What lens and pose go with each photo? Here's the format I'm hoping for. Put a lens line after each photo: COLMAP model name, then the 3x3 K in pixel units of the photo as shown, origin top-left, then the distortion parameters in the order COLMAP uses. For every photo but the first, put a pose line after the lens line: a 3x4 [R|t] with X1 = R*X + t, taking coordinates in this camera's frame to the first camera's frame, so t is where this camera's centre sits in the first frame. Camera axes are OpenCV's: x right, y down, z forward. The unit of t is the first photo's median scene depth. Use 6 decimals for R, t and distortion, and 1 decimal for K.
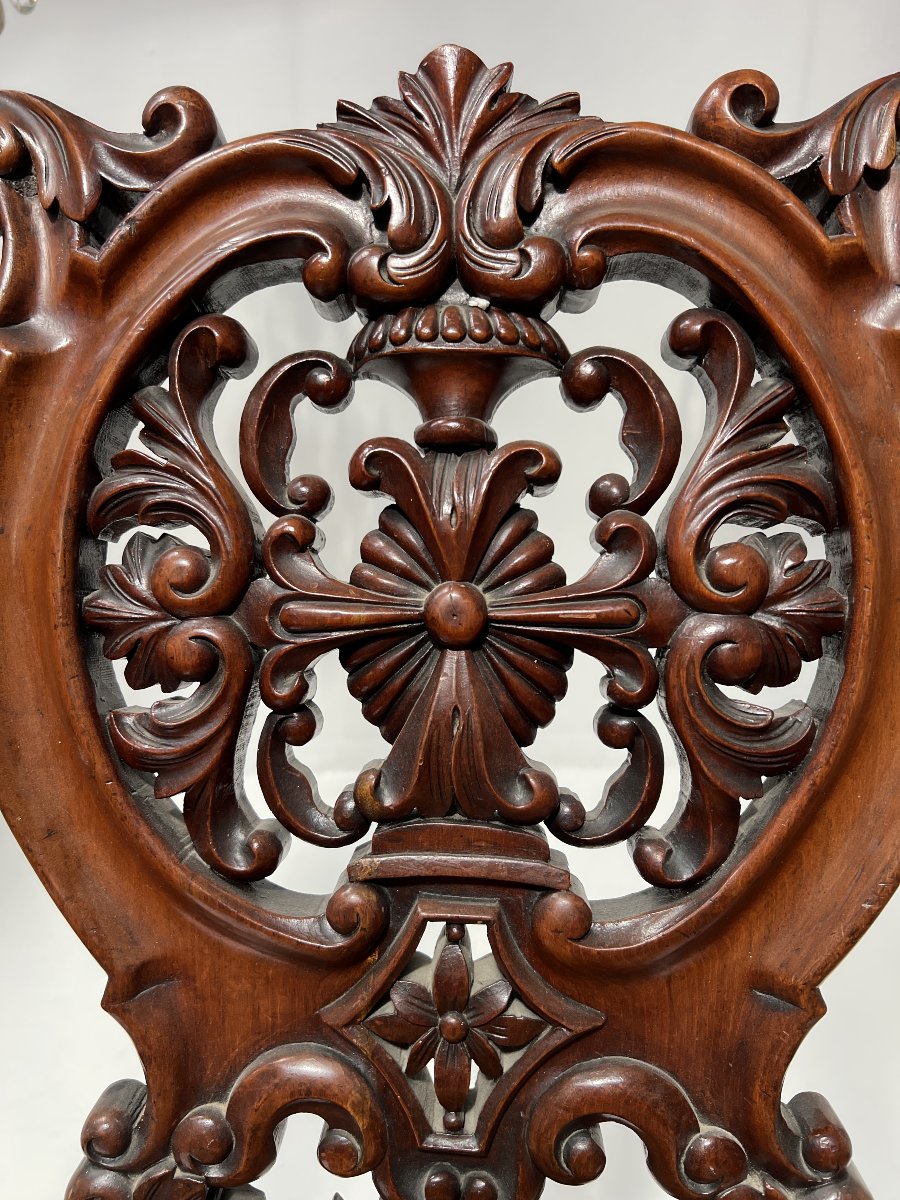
lens RADIAL K [[935.6, 0, 444.4], [0, 935.6, 602.6], [0, 0, 1]] dist [0.030680, -0.057994]
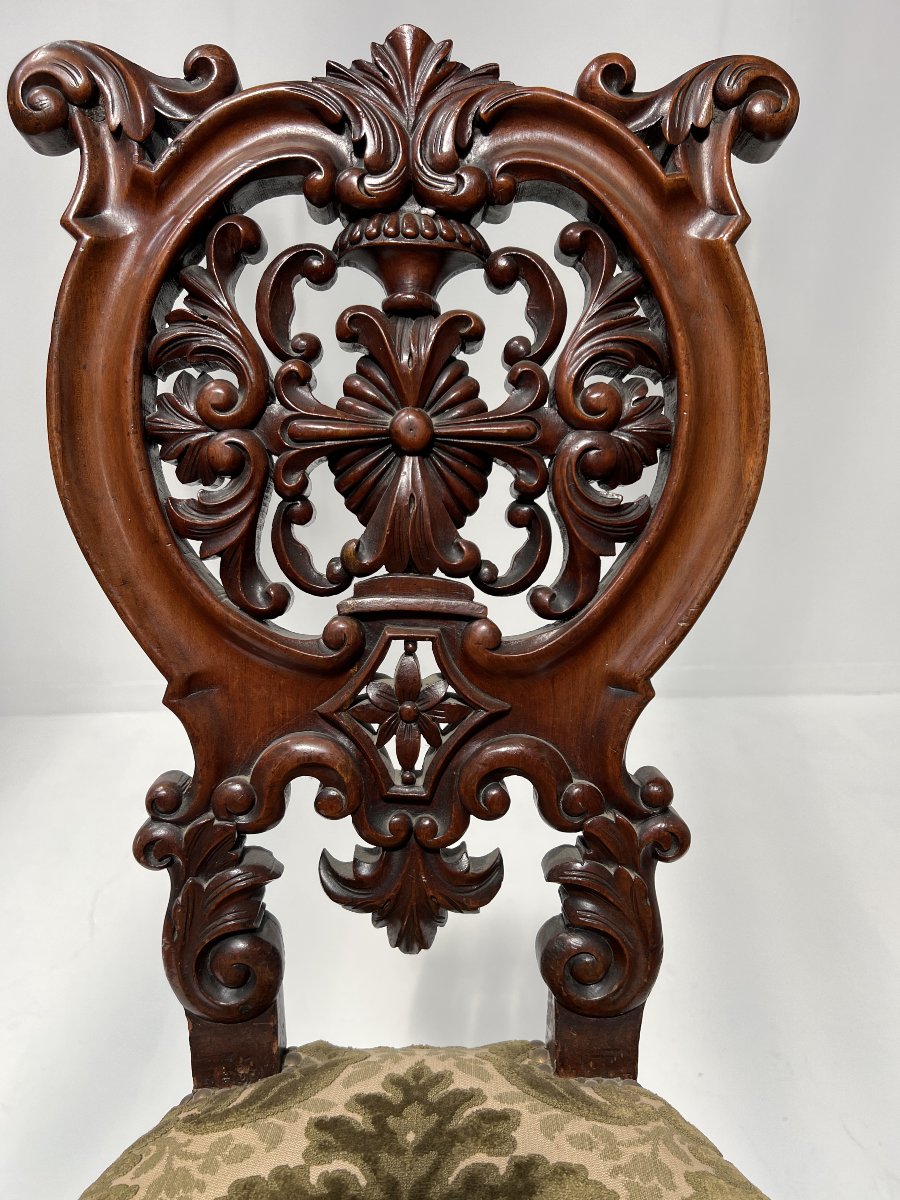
lens RADIAL K [[917.3, 0, 450.0], [0, 917.3, 600.0], [0, 0, 1]] dist [0.054081, -0.081121]
pose [[0.996616, 0.001211, 0.082191, -0.044671], [-0.005001, 0.998933, 0.045920, 0.206477], [-0.082048, -0.046176, 0.995558, -0.431655]]
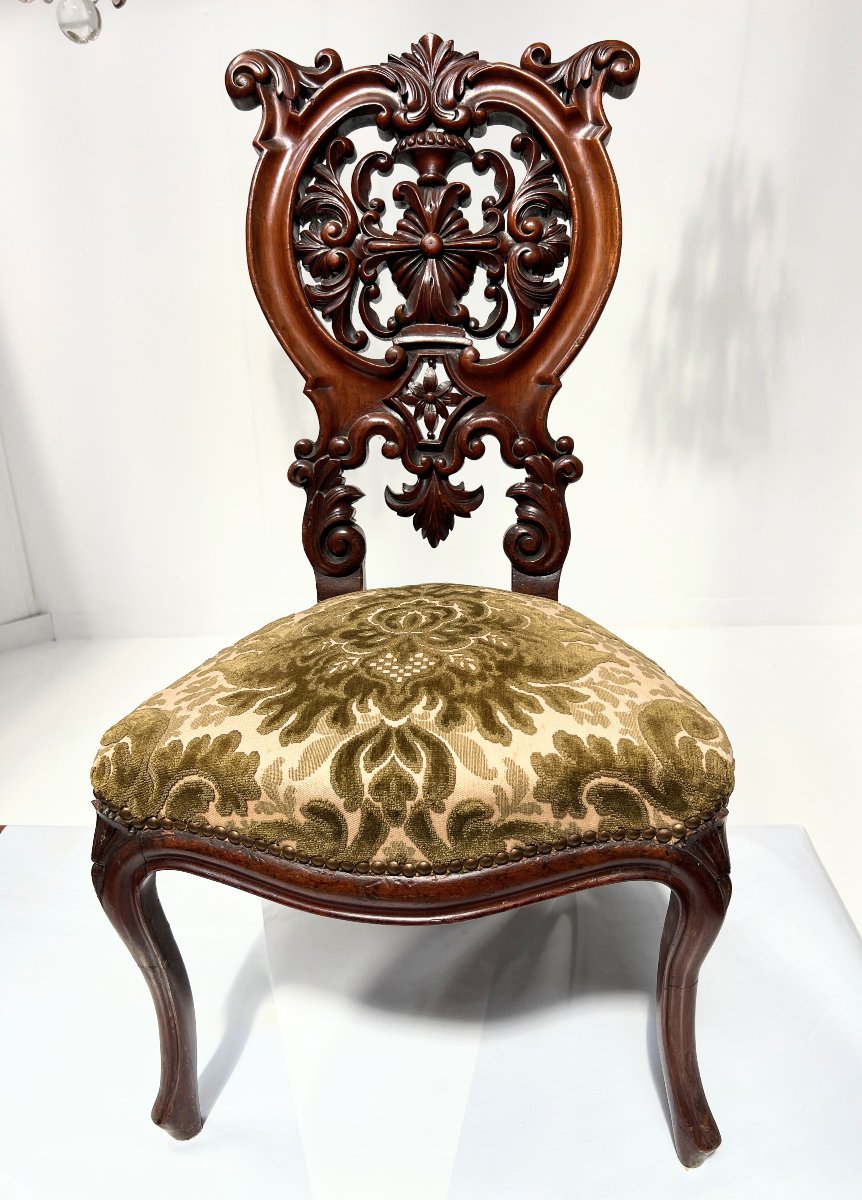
lens RADIAL K [[951.8, 0, 460.1], [0, 951.8, 633.3], [0, 0, 1]] dist [0.006693, -0.008527]
pose [[0.999997, 0.002524, 0.000071, 0.096979], [-0.002524, 0.998632, 0.052225, 0.991733], [0.000061, -0.052225, 0.998635, -1.835392]]
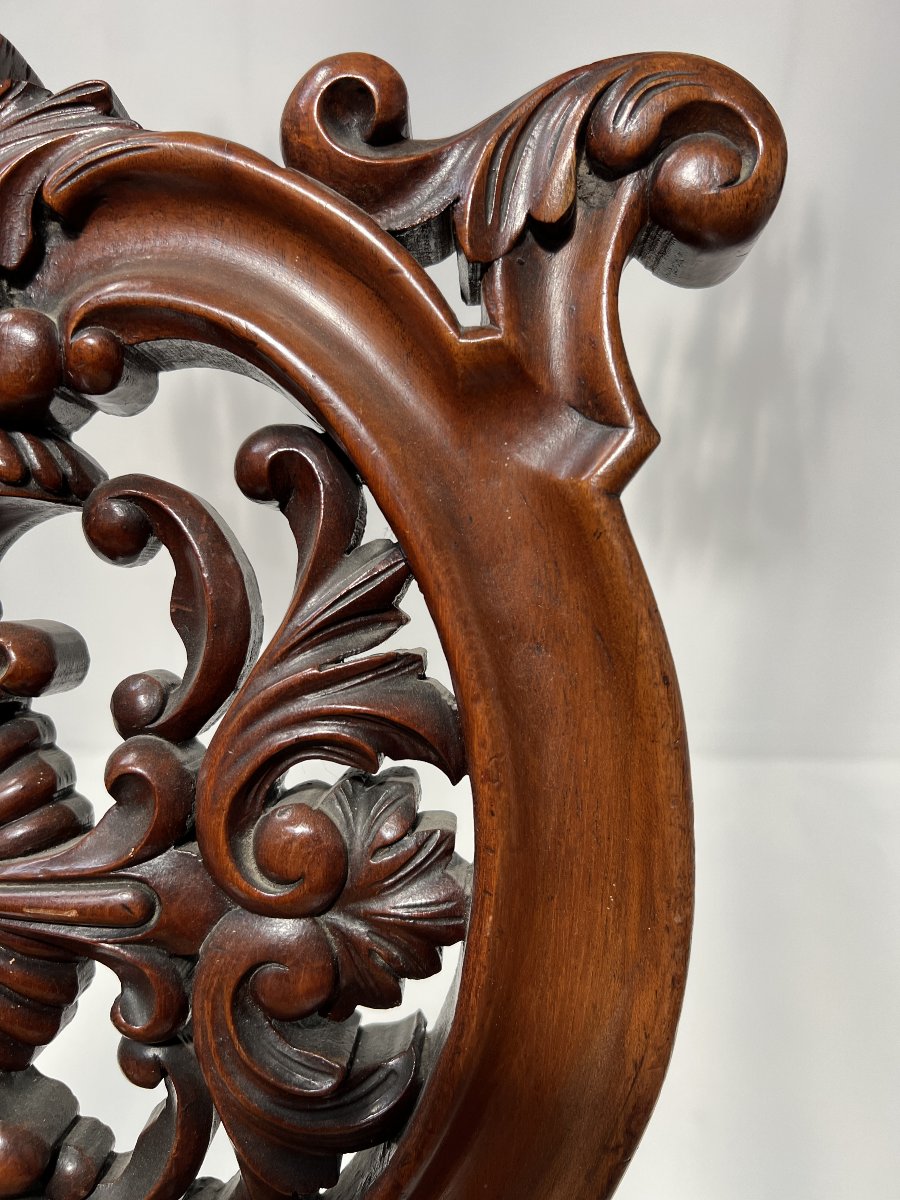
lens RADIAL K [[959.3, 0, 450.0], [0, 959.3, 600.0], [0, 0, 1]] dist [-0.005271, -0.002430]
pose [[0.999490, 0.031920, 0.000819, 0.395164], [-0.031928, 0.998771, 0.037904, -0.224484], [0.000392, -0.037911, 0.999281, 0.338241]]
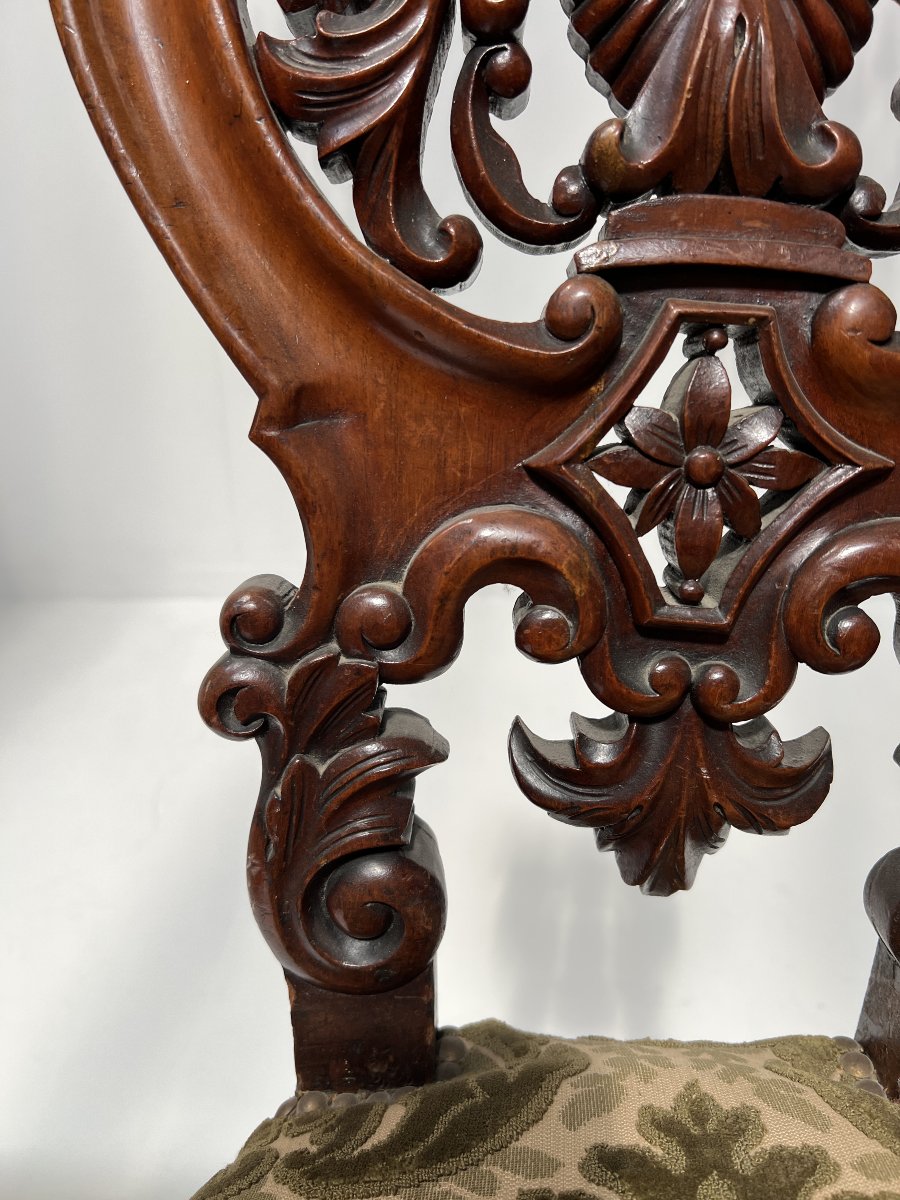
lens RADIAL K [[917.3, 0, 450.0], [0, 917.3, 600.0], [0, 0, 1]] dist [0.054081, -0.081121]
pose [[0.999617, 0.019289, 0.019828, -0.212889], [-0.021879, 0.989914, 0.139972, 0.453688], [-0.016928, -0.140352, 0.989957, 0.222290]]
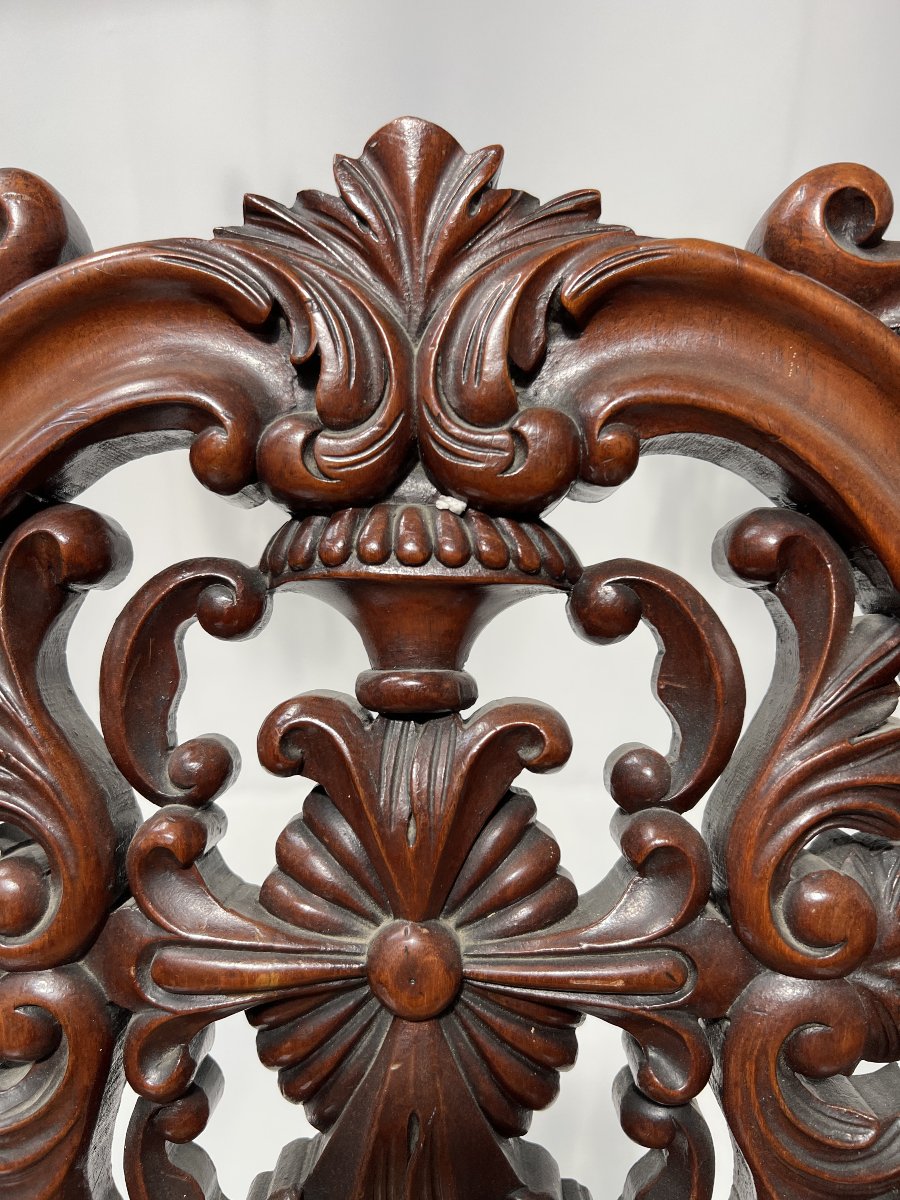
lens RADIAL K [[935.6, 0, 444.4], [0, 935.6, 602.6], [0, 0, 1]] dist [0.030680, -0.057994]
pose [[0.999580, 0.005013, 0.028543, 0.013037], [-0.005445, 0.999872, 0.015069, -0.257375], [-0.028464, -0.015219, 0.999479, 0.322656]]
